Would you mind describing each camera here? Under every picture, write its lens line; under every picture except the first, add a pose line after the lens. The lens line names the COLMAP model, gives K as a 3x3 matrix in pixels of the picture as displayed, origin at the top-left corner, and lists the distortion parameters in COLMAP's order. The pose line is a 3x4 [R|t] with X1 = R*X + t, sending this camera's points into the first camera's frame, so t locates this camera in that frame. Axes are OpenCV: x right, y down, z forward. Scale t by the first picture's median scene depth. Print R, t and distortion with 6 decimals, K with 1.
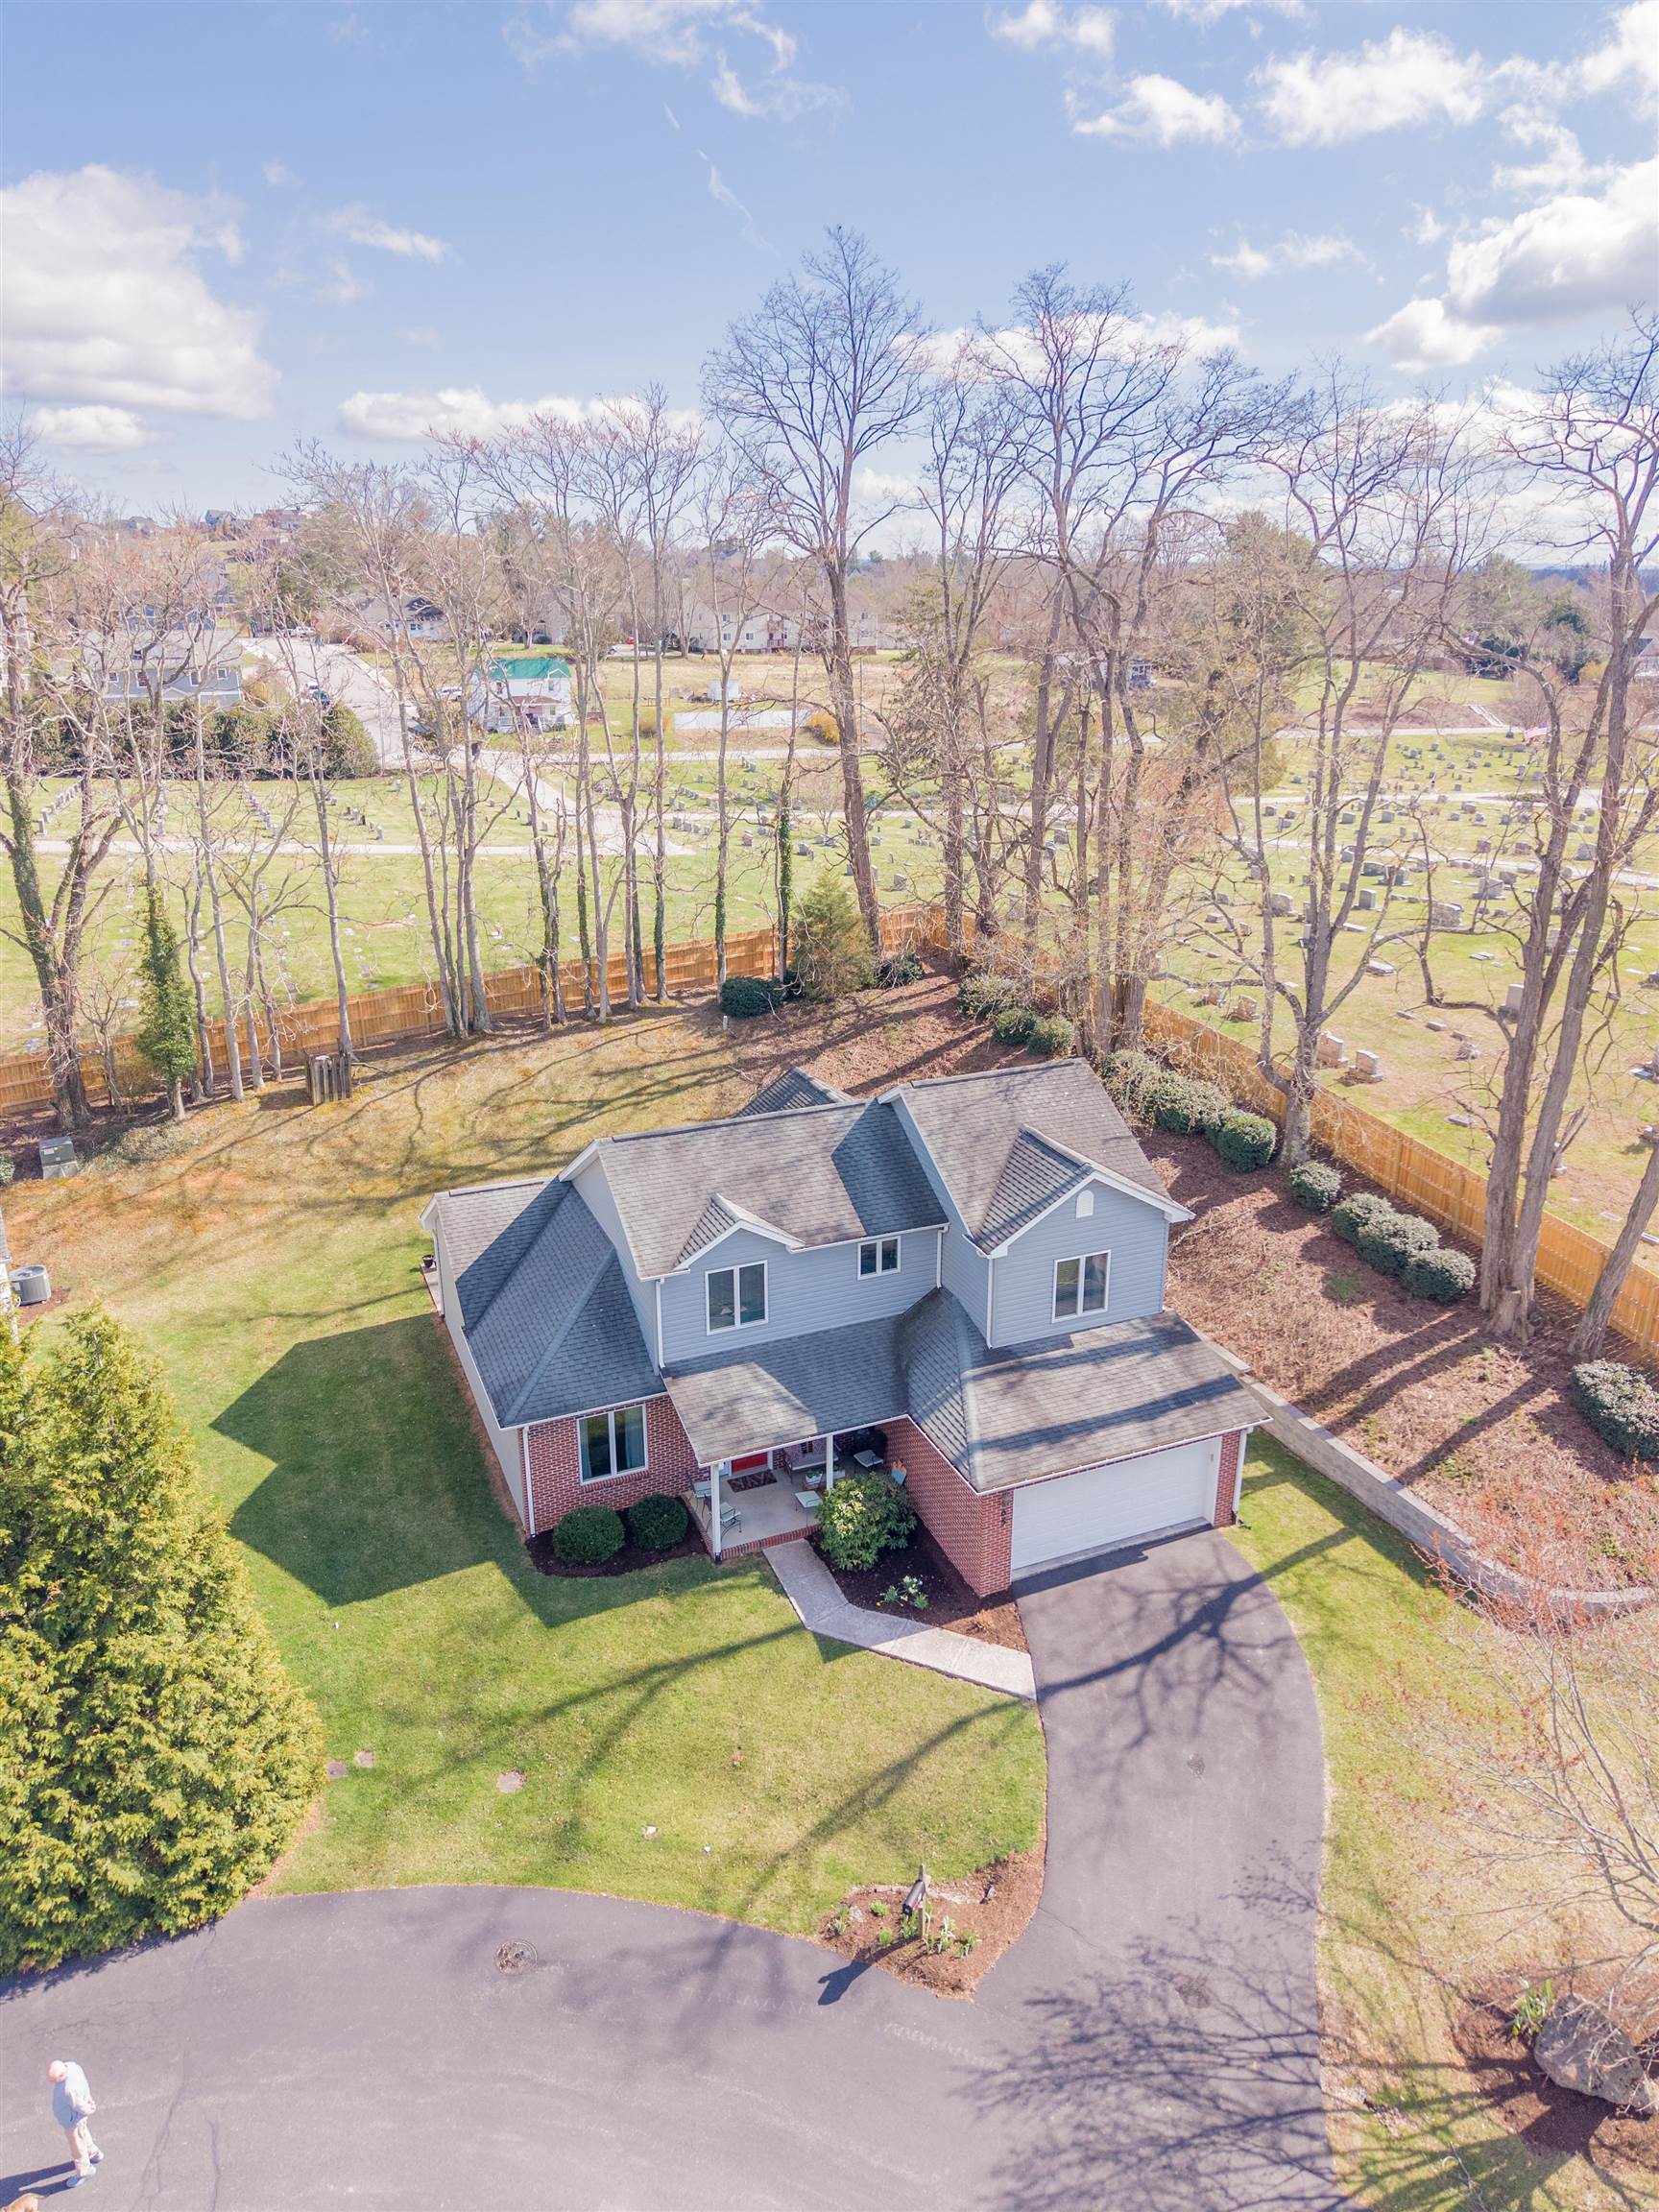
lens RADIAL K [[1480.9, 0, 831.0], [0, 1480.9, 1107.8], [0, 0, 1]] dist [0.024691, -0.022439]
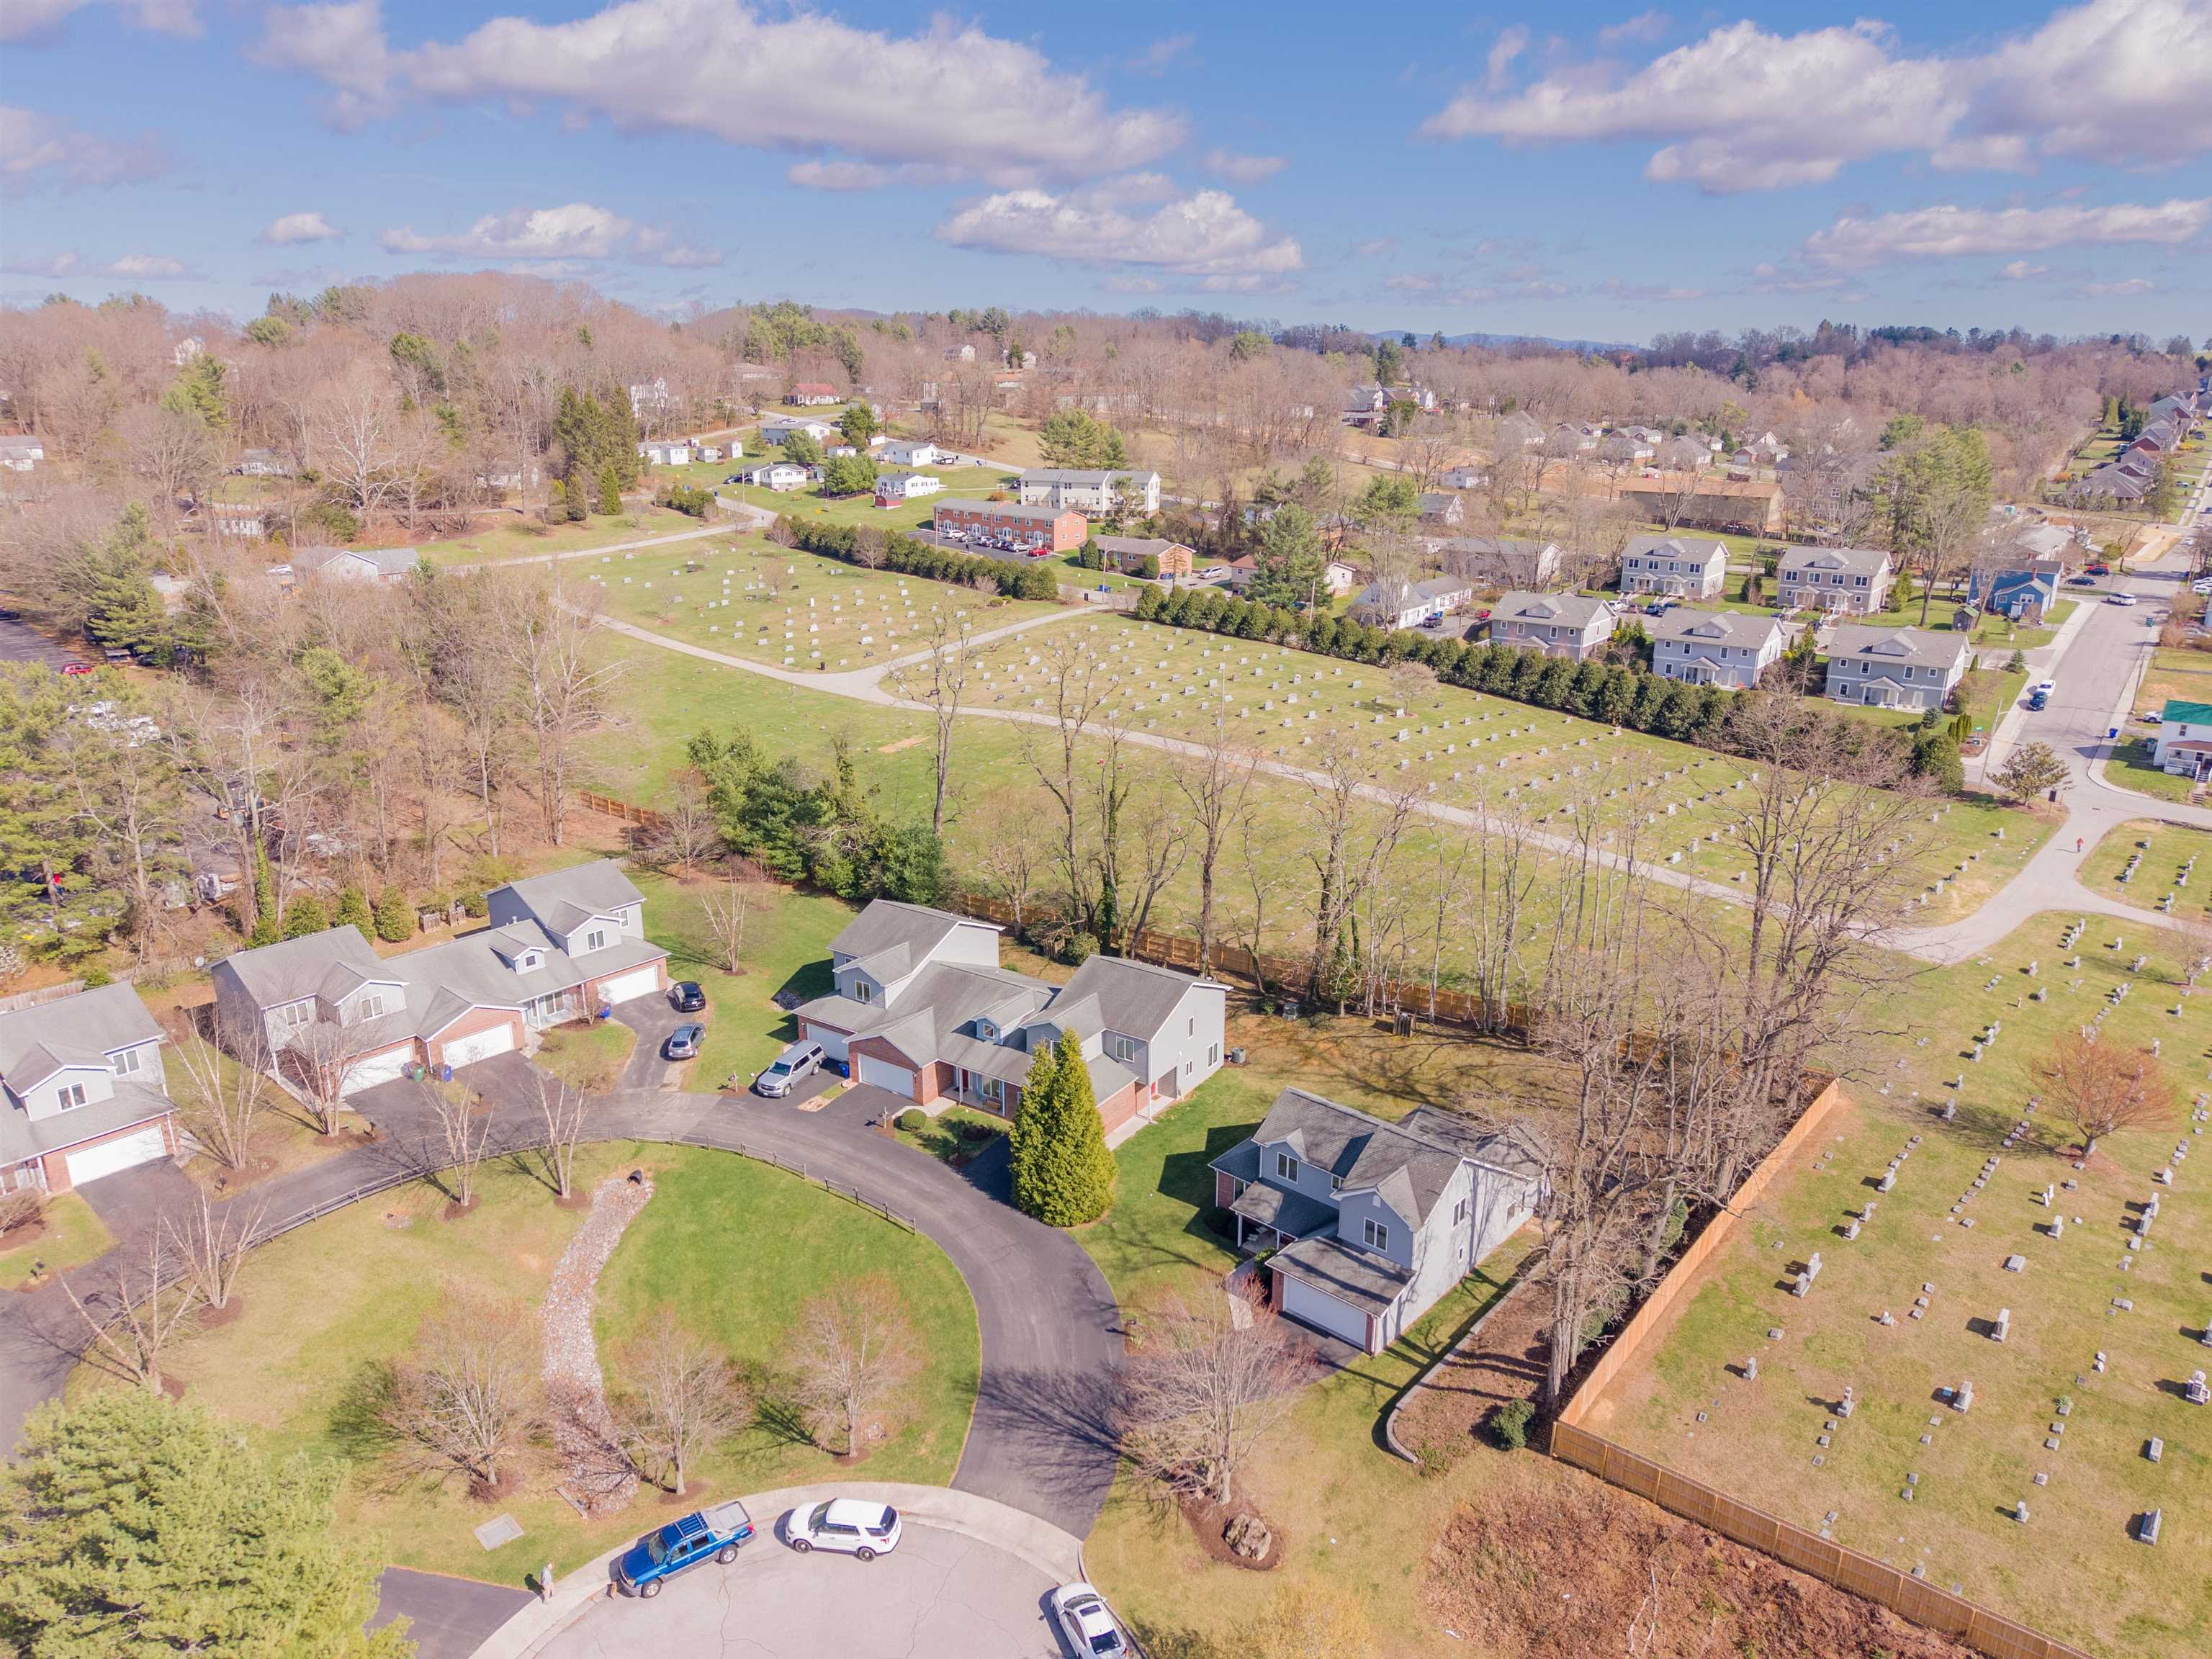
lens RADIAL K [[1468.8, 0, 1106.0], [0, 1468.8, 829.5], [0, 0, 1]] dist [0.083708, -0.127827]
pose [[0.428309, 0.271753, -0.861801, 1.839075], [-0.305082, 0.941197, 0.145166, -0.695513], [0.850574, 0.200744, 0.486030, -0.638051]]
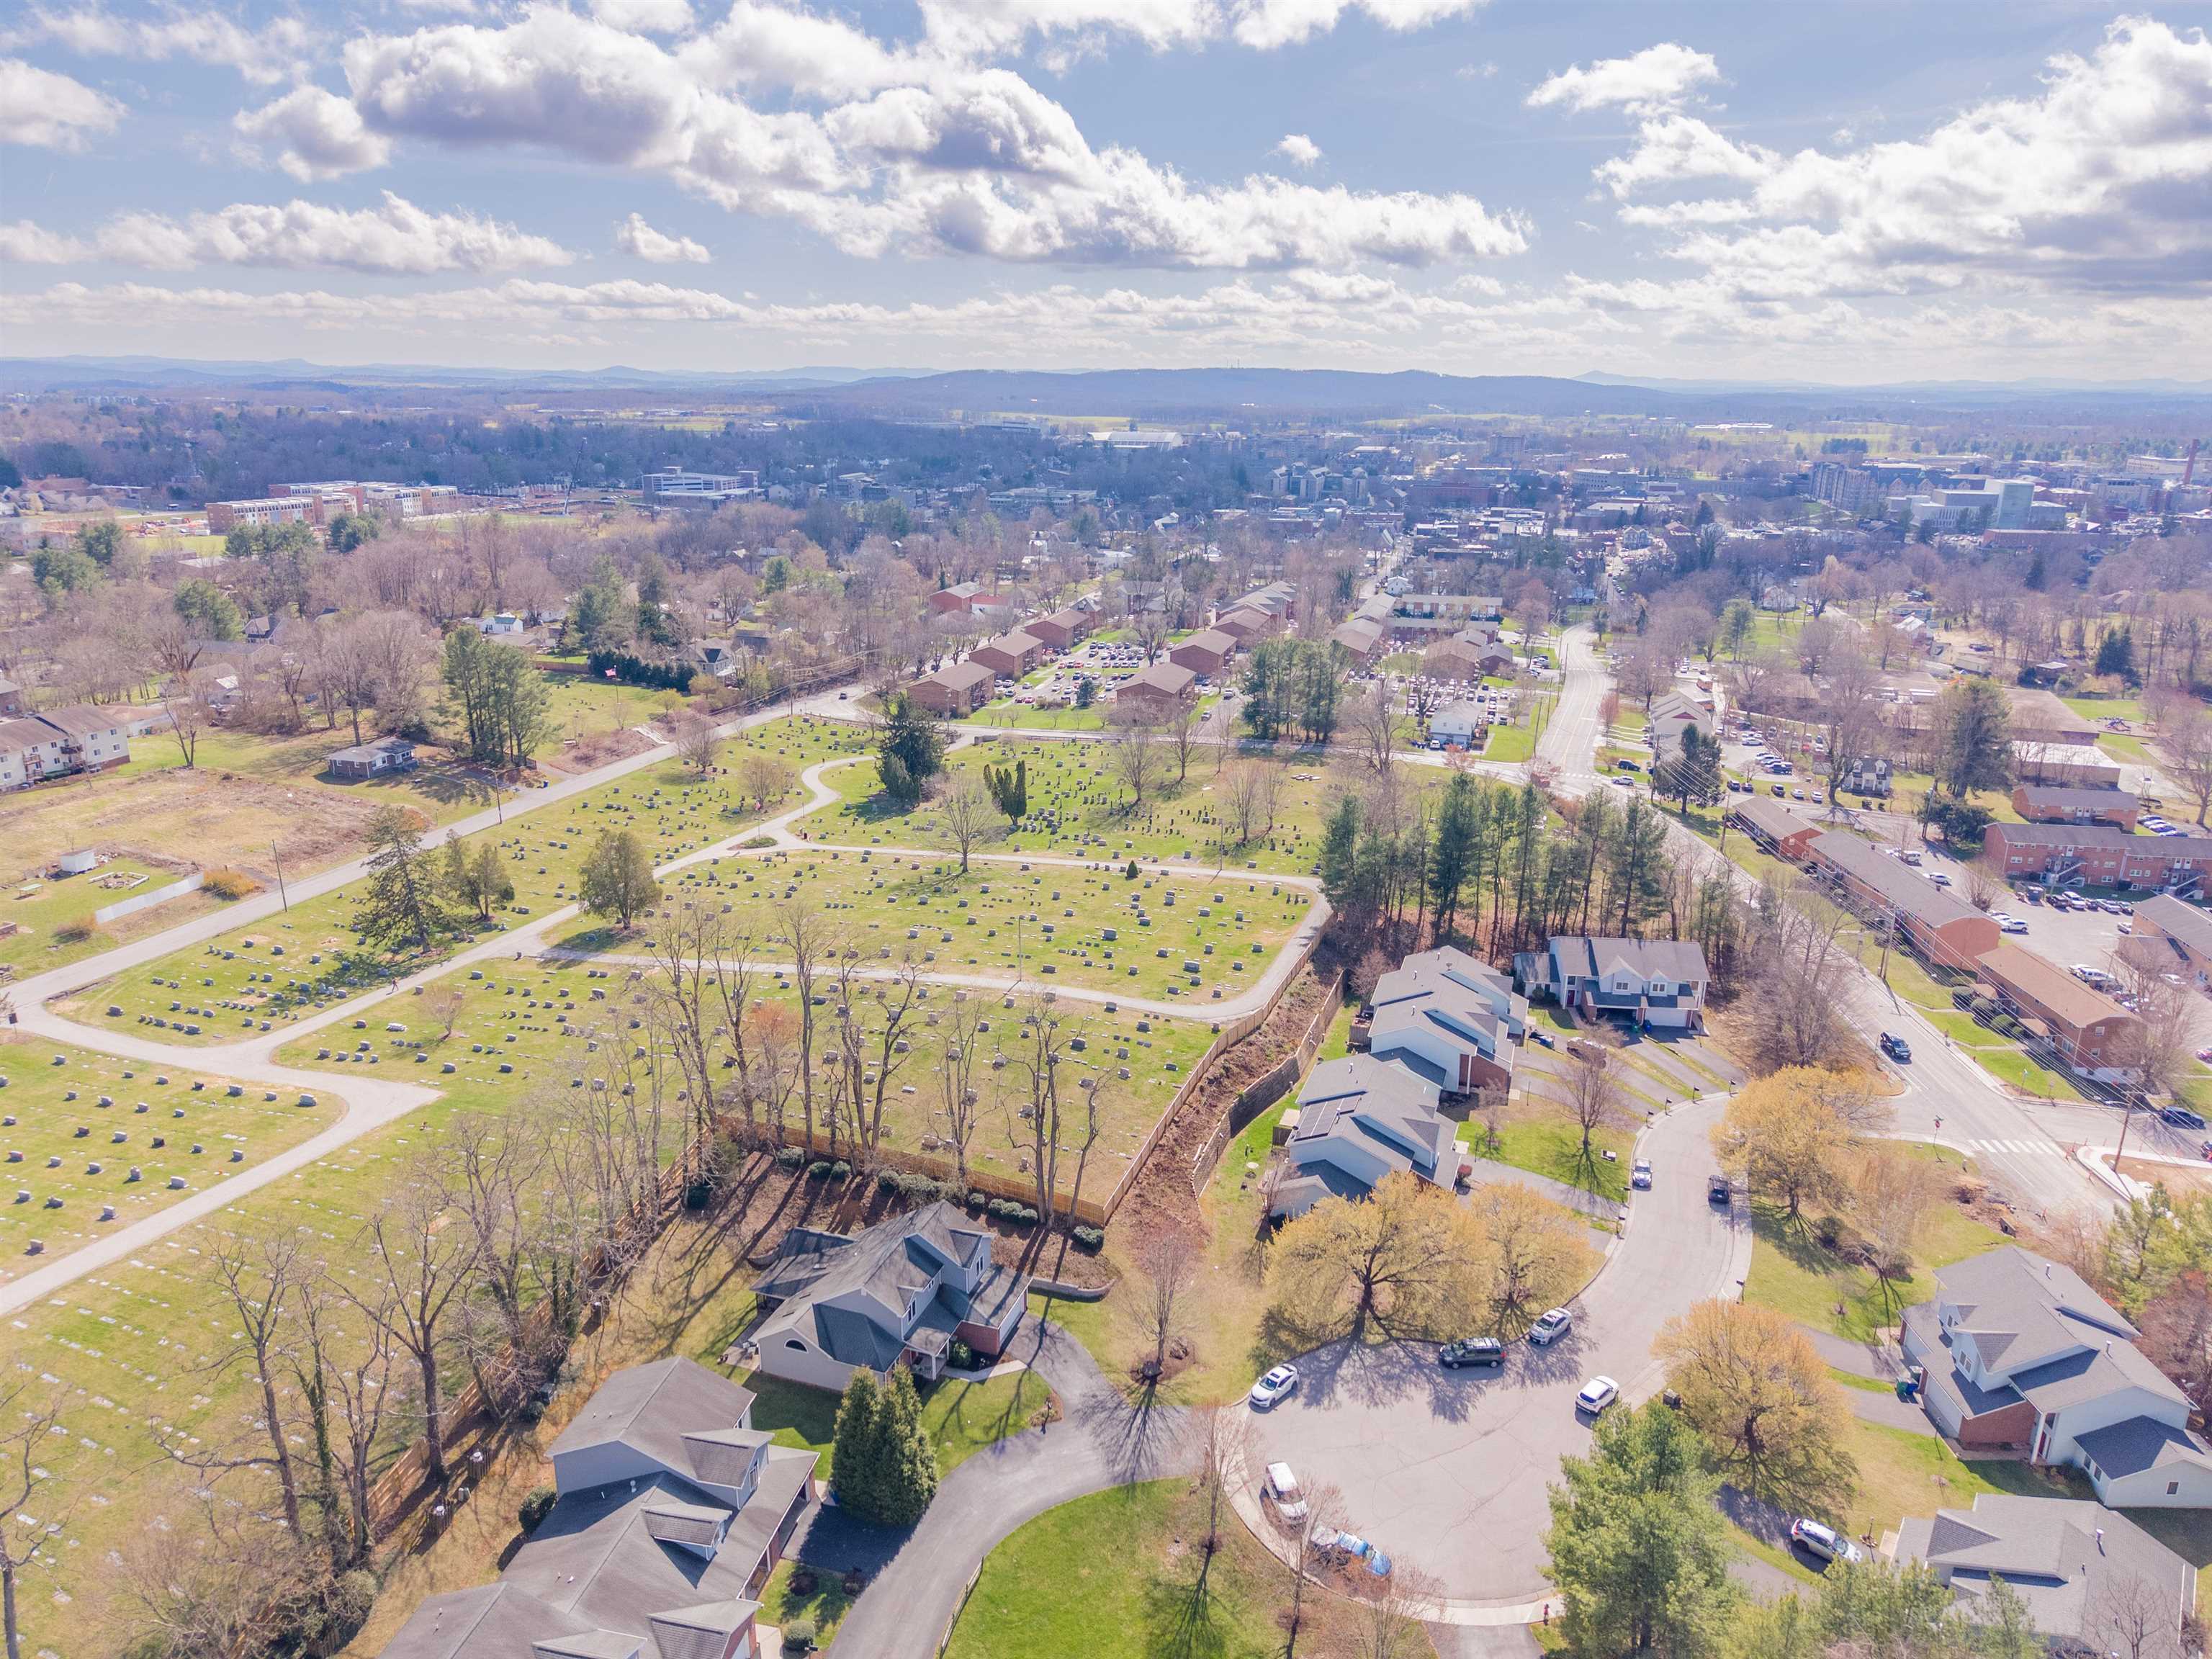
lens RADIAL K [[1480.9, 0, 1108.0], [0, 1480.9, 824.7], [0, 0, 1]] dist [0.024691, -0.022439]
pose [[0.671242, -0.208594, 0.711282, -1.985568], [0.241600, 0.968753, 0.056101, -1.058491], [-0.700759, 0.134188, 0.700664, -1.922285]]
